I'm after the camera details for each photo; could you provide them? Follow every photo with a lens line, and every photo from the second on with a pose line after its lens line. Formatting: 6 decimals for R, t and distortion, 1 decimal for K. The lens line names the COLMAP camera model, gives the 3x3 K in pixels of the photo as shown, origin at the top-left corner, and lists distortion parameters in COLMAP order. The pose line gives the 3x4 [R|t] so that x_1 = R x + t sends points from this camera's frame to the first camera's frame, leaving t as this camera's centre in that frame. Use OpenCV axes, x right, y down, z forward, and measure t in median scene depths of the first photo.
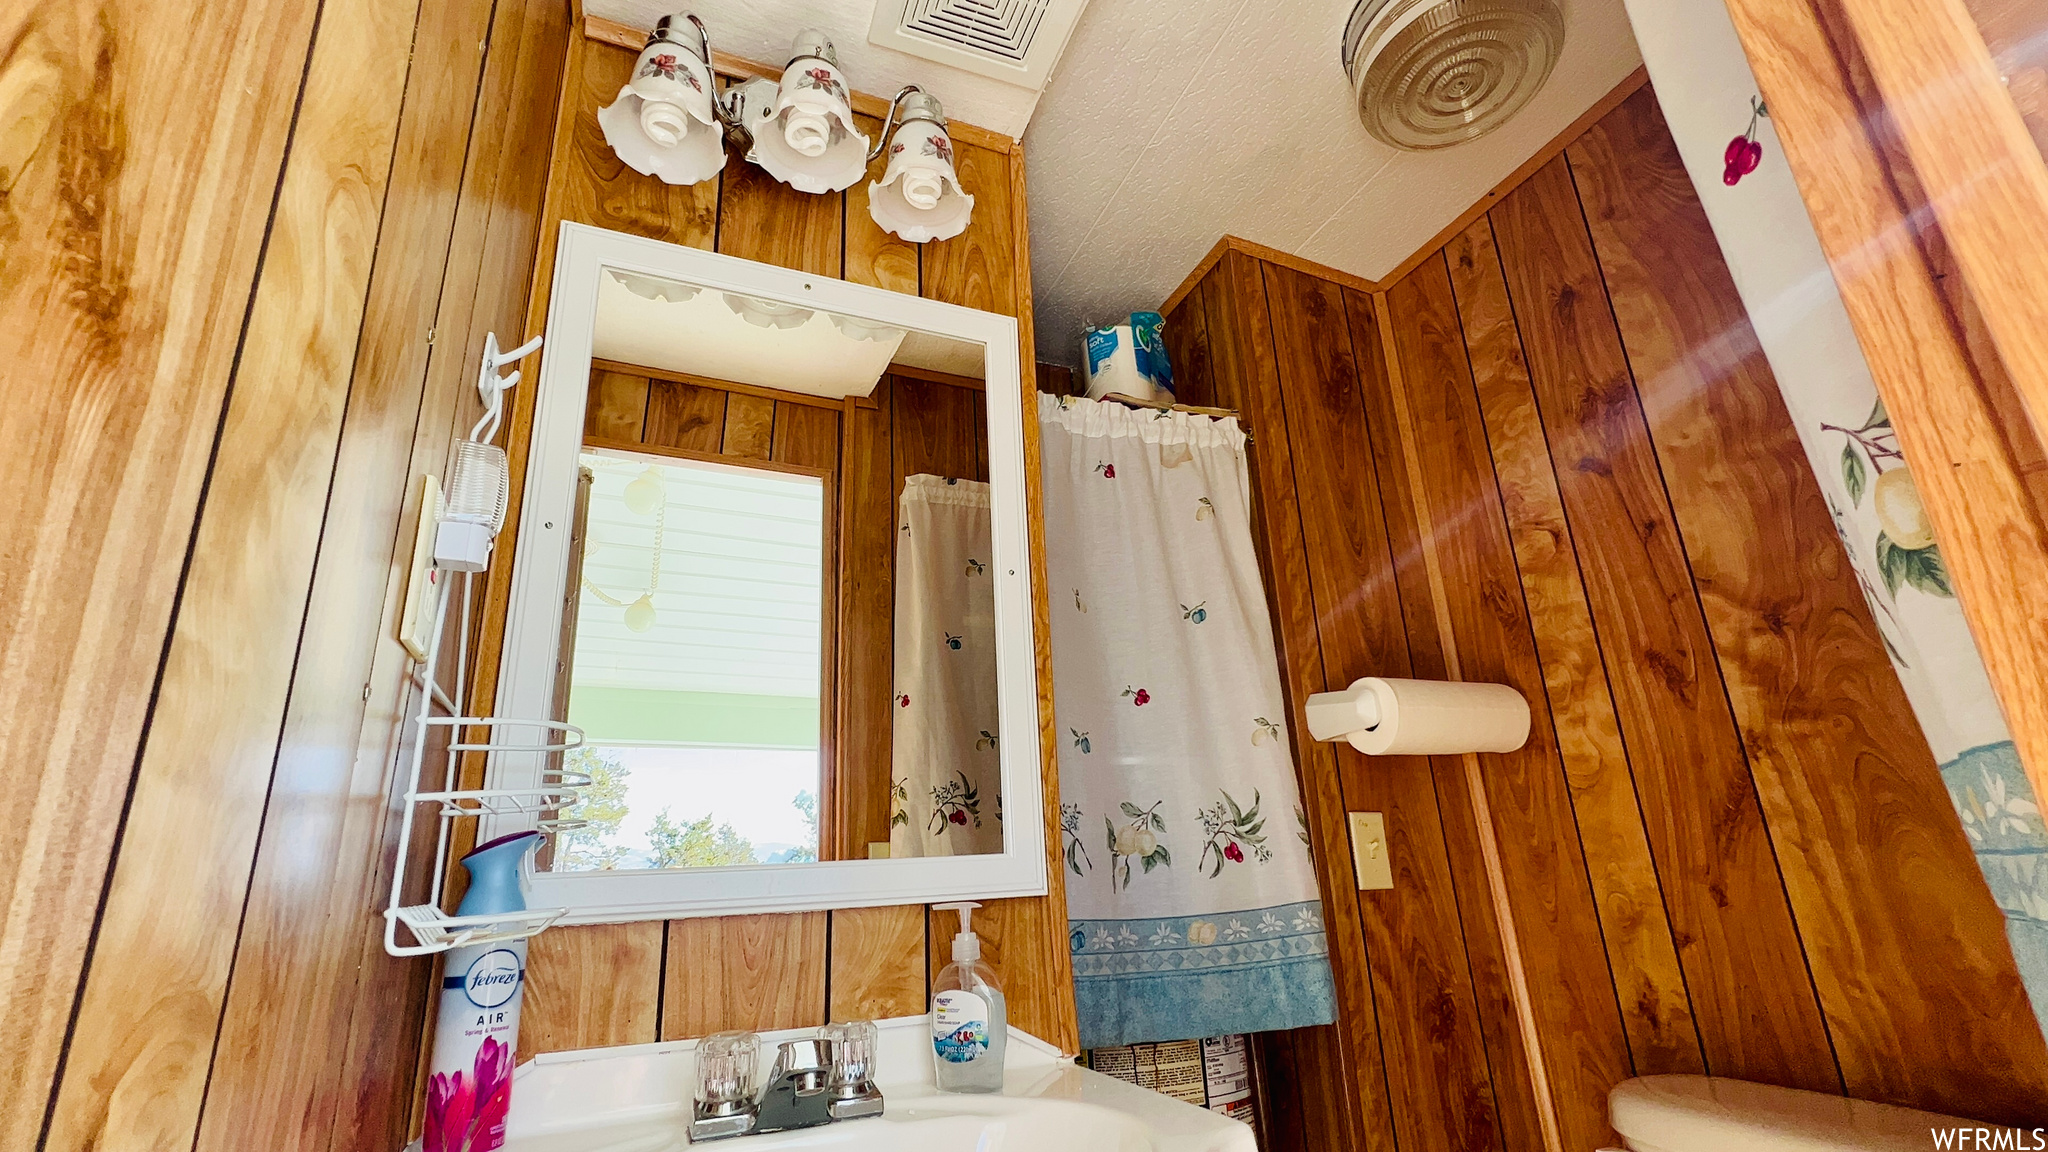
lens RADIAL K [[897.0, 0, 1019.5], [0, 897.0, 580.3], [0, 0, 1]] dist [0.000322, -0.000258]
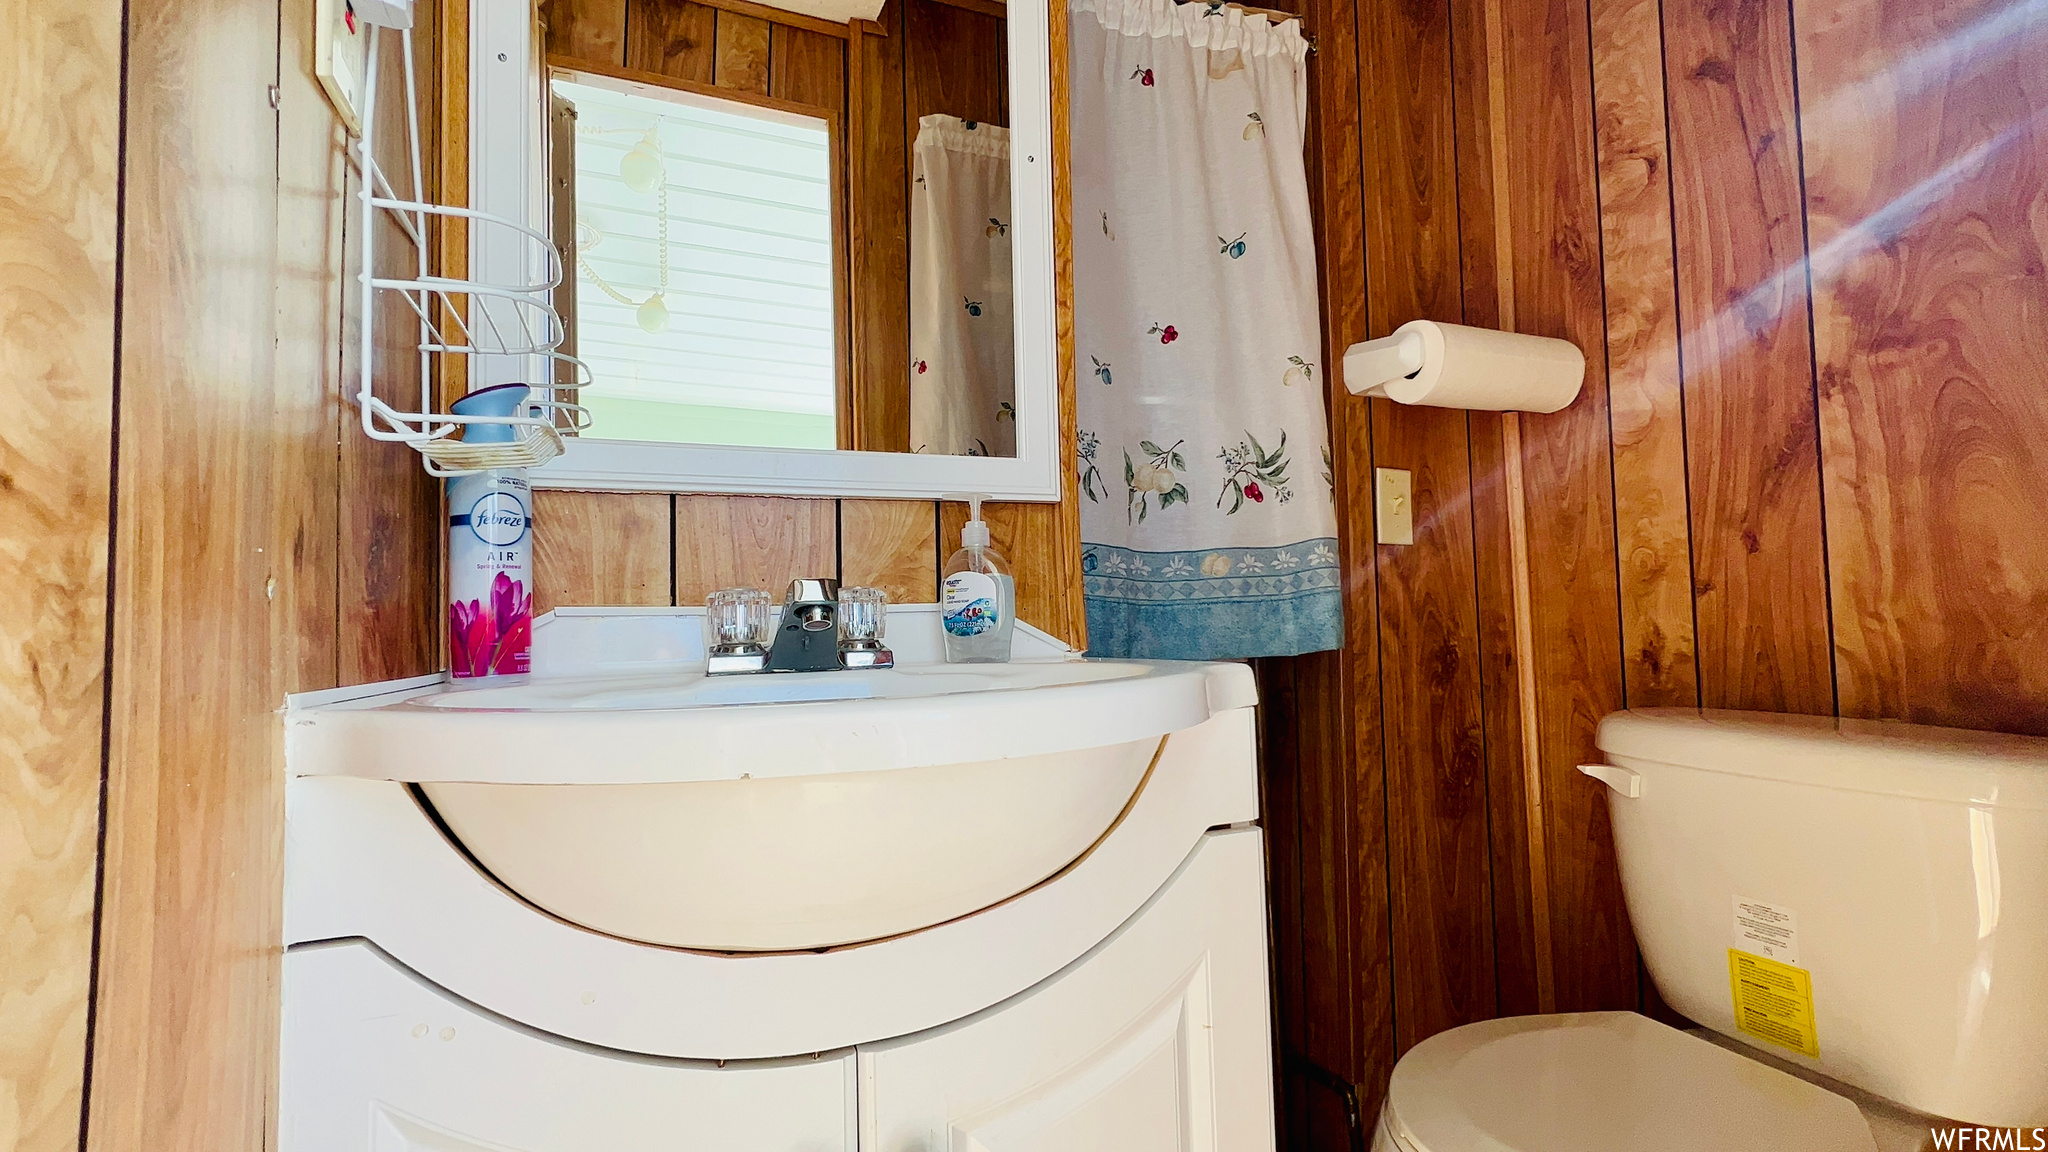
lens RADIAL K [[897.0, 0, 1019.5], [0, 897.0, 580.3], [0, 0, 1]] dist [0.000322, -0.000258]
pose [[0.999360, 0.022701, -0.027639, 0.012104], [-0.014357, 0.962379, 0.271331, 0.130327], [0.032759, -0.270761, 0.962089, 0.023189]]
